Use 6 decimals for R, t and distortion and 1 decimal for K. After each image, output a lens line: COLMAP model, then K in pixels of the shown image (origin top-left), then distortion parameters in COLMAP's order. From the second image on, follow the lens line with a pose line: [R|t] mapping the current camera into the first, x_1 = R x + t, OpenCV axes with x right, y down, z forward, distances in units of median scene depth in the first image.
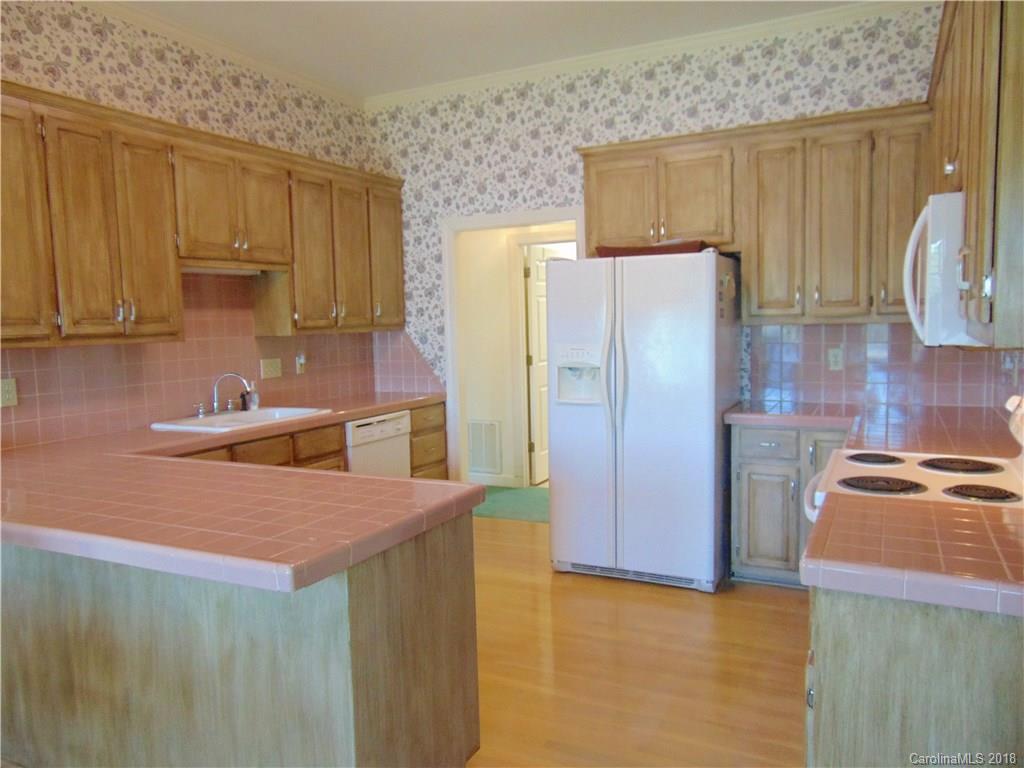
lens RADIAL K [[761.3, 0, 511.5], [0, 761.3, 385.4], [0, 0, 1]] dist [-0.024832, 0.039945]
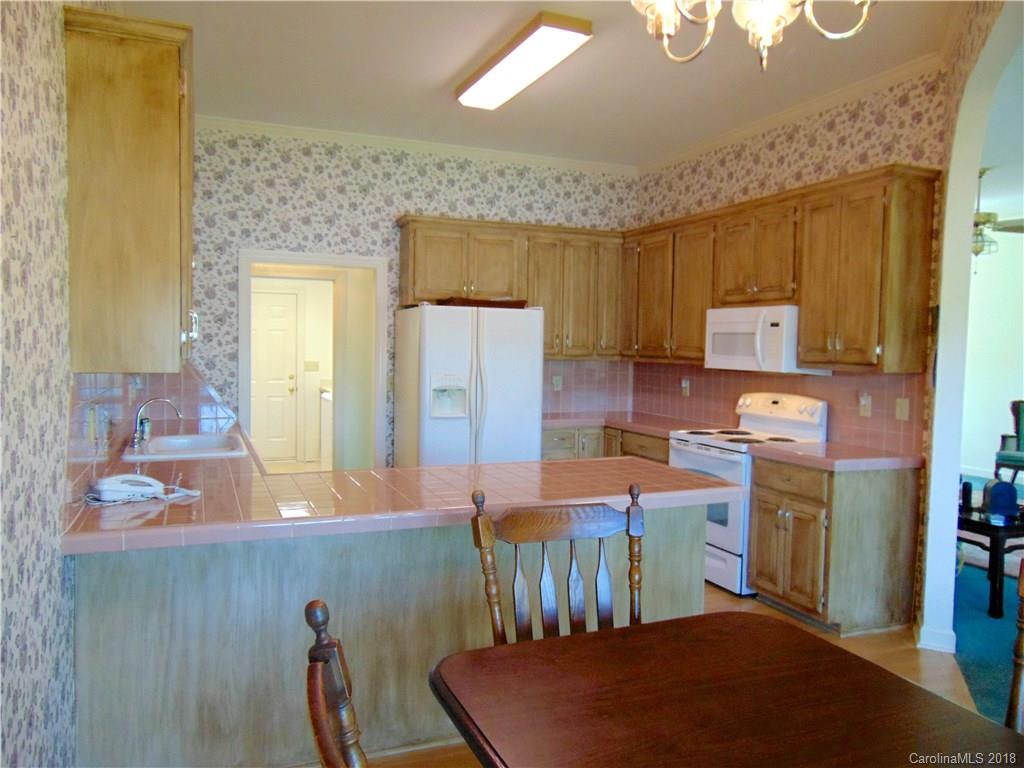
lens RADIAL K [[761.3, 0, 512.7], [0, 761.3, 382.7], [0, 0, 1]] dist [-0.024832, 0.039945]
pose [[0.655906, 0.002257, 0.754839, -0.732281], [0.035197, 0.998816, -0.033570, 0.011188], [-0.754022, 0.048587, 0.655050, 0.067664]]
